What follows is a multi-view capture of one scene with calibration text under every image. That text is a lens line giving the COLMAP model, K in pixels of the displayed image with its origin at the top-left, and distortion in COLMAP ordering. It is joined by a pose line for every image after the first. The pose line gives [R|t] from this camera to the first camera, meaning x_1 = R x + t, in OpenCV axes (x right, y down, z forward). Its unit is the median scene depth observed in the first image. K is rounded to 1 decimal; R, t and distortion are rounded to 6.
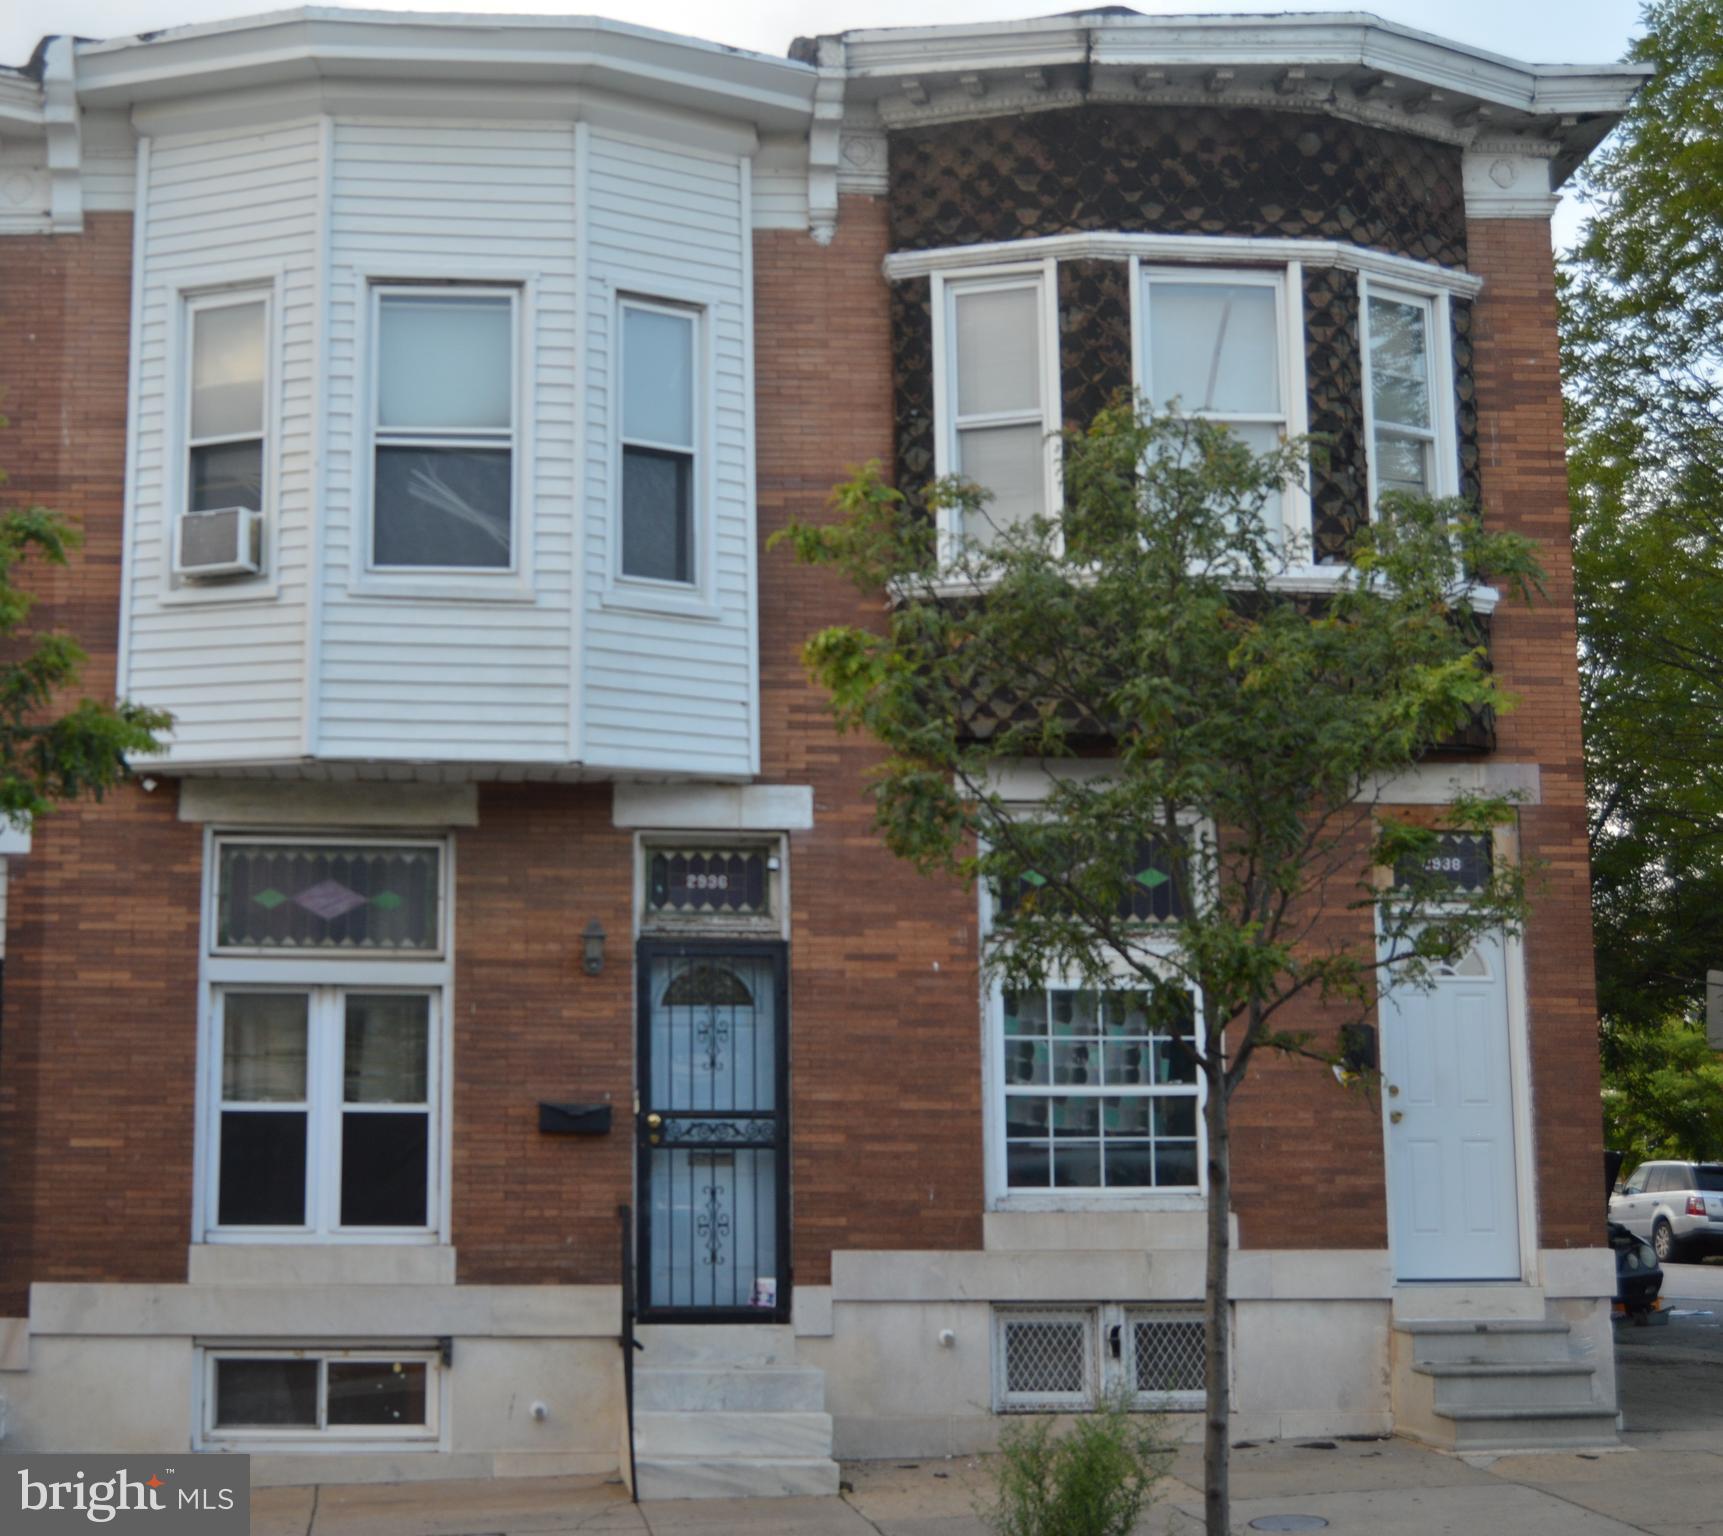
lens RADIAL K [[2815.1, 0, 688.0], [0, 2815.1, 721.0], [0, 0, 1]] dist [-0.055216, 0.000000]
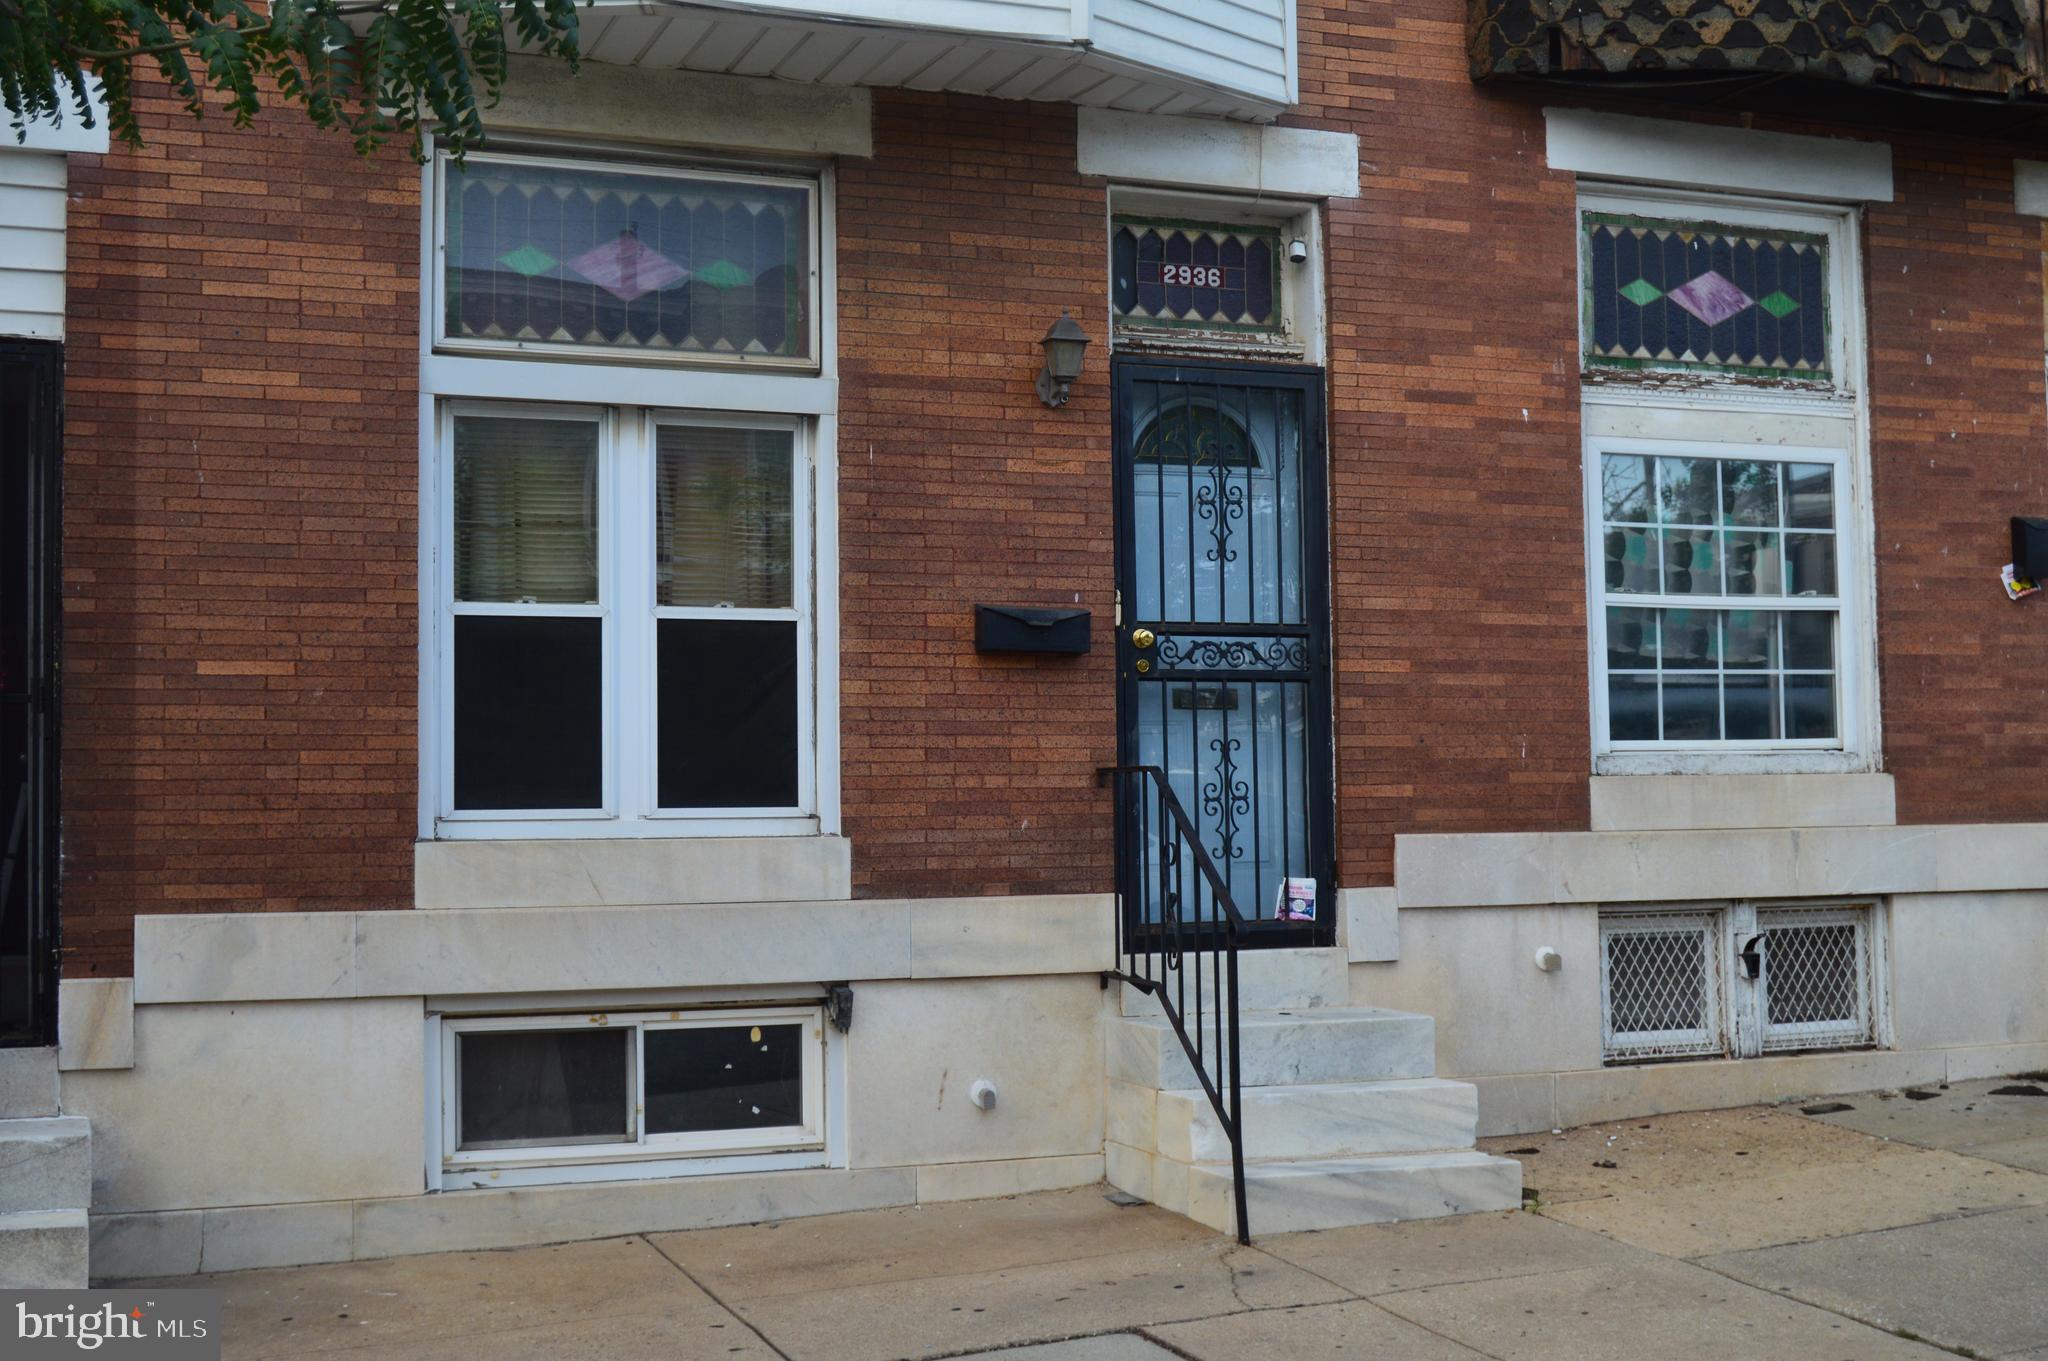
lens RADIAL K [[2521.4, 0, 1022.9], [0, 2521.4, 671.7], [0, 0, 1]] dist [-0.046210, 0.000000]
pose [[0.956892, 0.002411, 0.290433, -0.204428], [-0.034373, 0.993878, 0.104996, 0.090633], [-0.288402, -0.110453, 0.951117, 0.462299]]
